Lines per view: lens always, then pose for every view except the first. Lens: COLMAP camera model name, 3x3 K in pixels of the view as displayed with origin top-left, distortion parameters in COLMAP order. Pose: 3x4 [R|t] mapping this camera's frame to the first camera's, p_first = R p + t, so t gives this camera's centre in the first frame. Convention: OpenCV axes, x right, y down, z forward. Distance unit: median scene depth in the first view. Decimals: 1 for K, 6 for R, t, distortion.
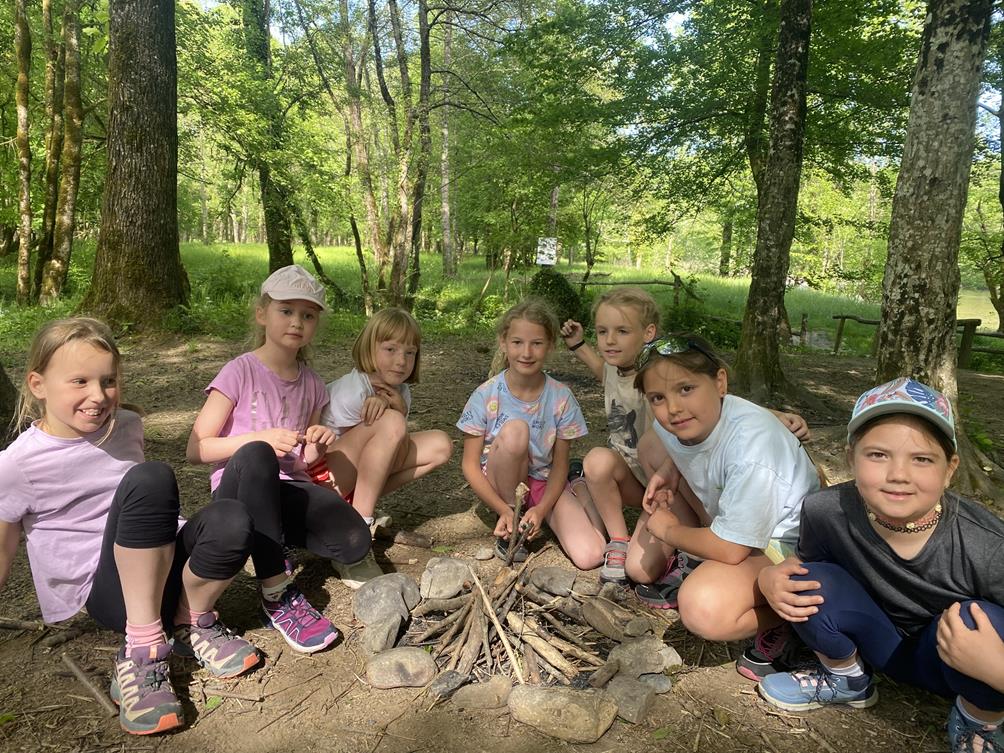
lens RADIAL K [[758.9, 0, 498.7], [0, 758.9, 379.7], [0, 0, 1]] dist [0.001473, 0.002017]
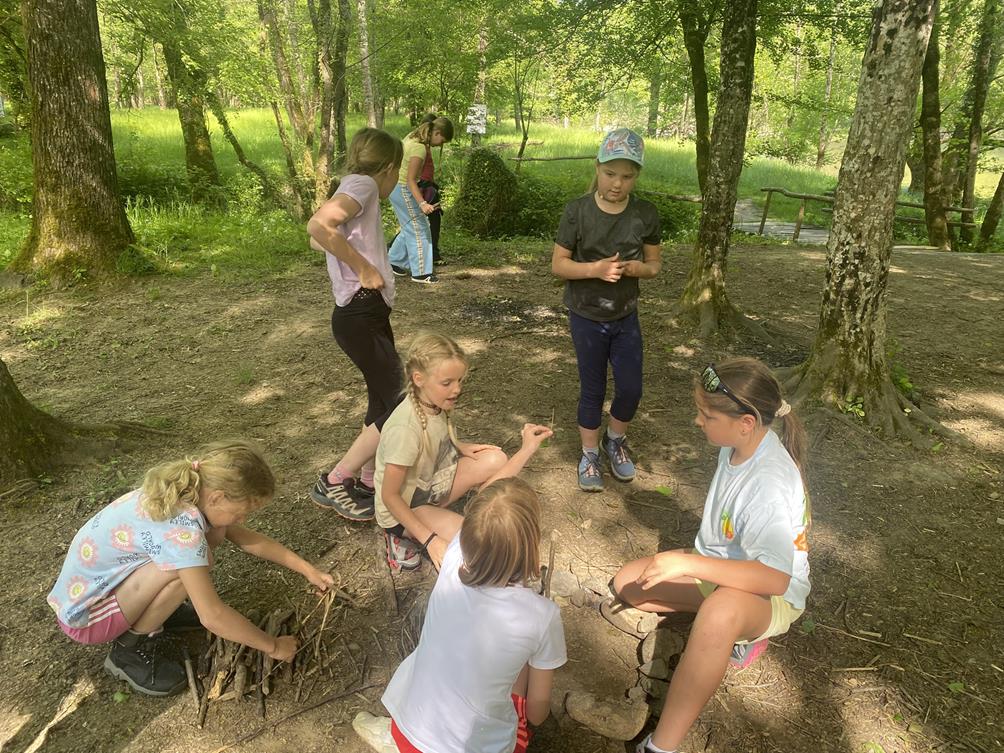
lens RADIAL K [[758.9, 0, 505.1], [0, 758.9, 372.9], [0, 0, 1]] dist [0.001473, 0.002017]
pose [[0.993592, -0.058117, 0.096942, -0.080028], [0.039678, 0.982443, 0.182297, -0.172176], [-0.105835, -0.177283, 0.978453, -0.066211]]
